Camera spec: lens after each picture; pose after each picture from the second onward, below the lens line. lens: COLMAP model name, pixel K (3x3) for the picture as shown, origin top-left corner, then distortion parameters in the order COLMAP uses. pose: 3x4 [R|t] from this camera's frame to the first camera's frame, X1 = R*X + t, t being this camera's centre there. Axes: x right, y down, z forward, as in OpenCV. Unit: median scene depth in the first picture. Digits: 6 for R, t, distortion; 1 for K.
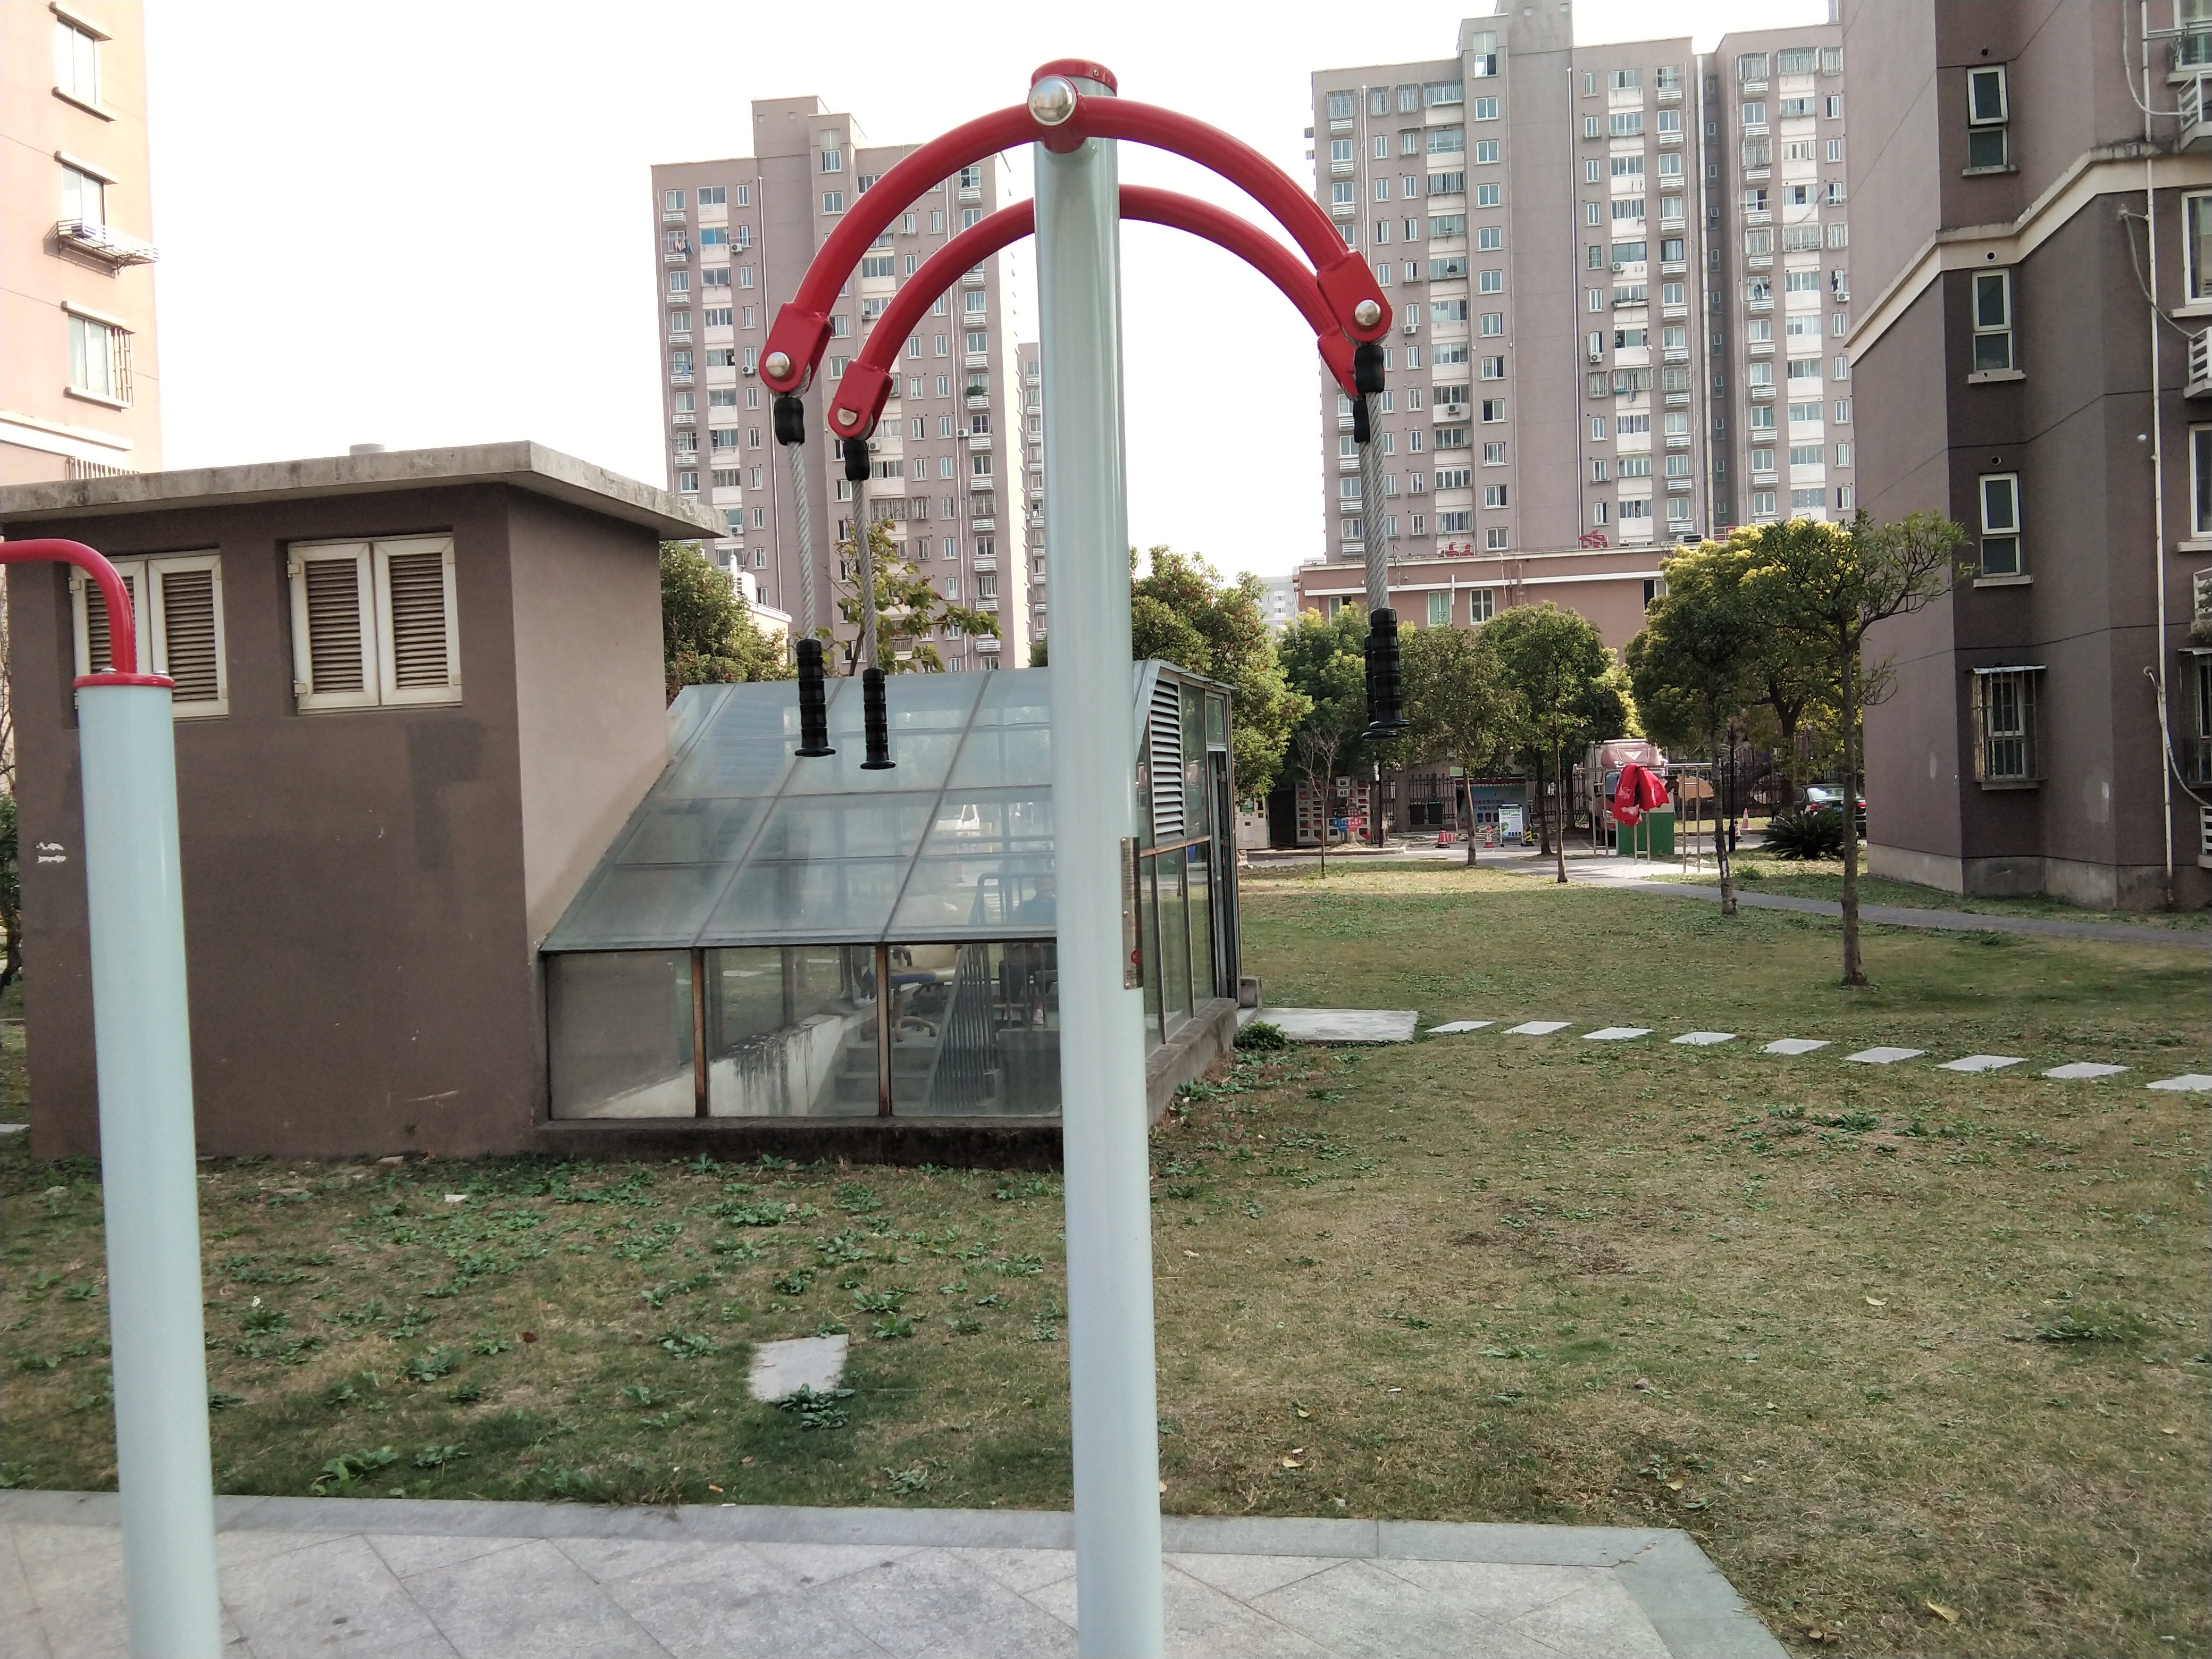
lens RADIAL K [[1915.5, 0, 1051.9], [0, 1915.5, 826.6], [0, 0, 1]] dist [0.149362, -0.195297]
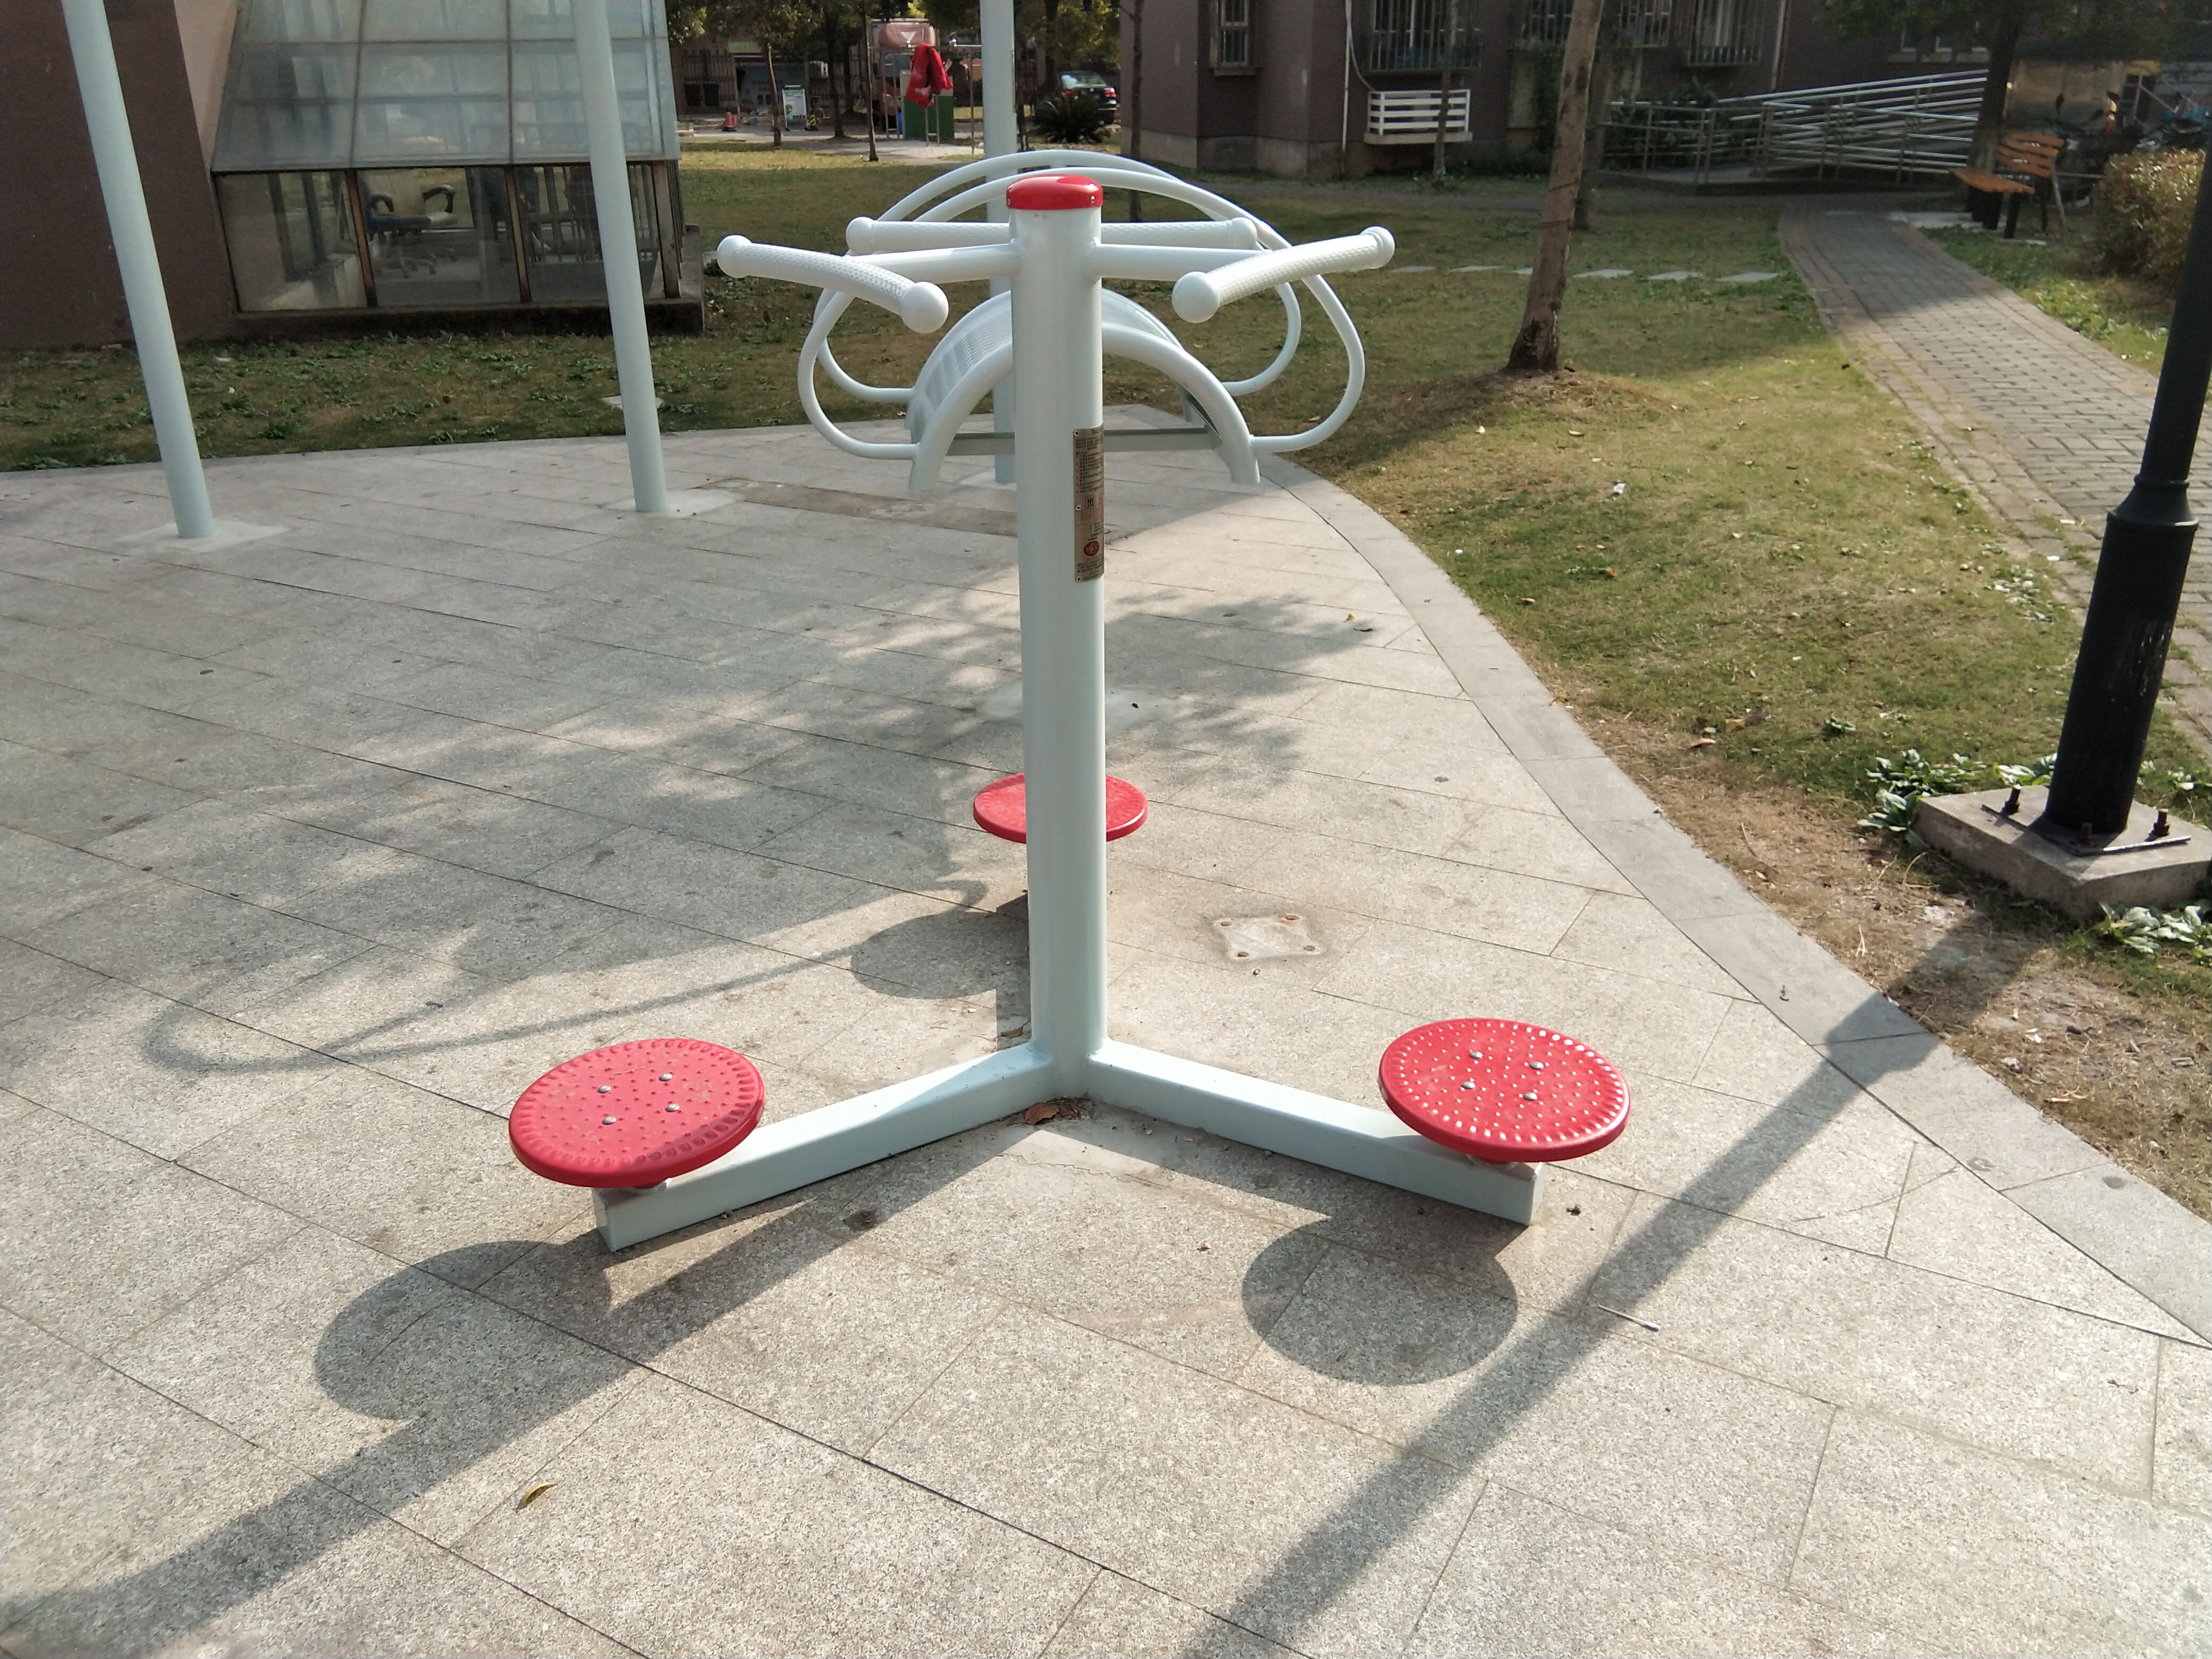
lens RADIAL K [[1915.5, 0, 1051.9], [0, 1915.5, 826.6], [0, 0, 1]] dist [0.149362, -0.195297]
pose [[0.929969, -0.113589, 0.349649, -0.085280], [-0.013167, 0.940171, 0.340450, 0.007921], [-0.367401, -0.321212, 0.872834, -0.148985]]
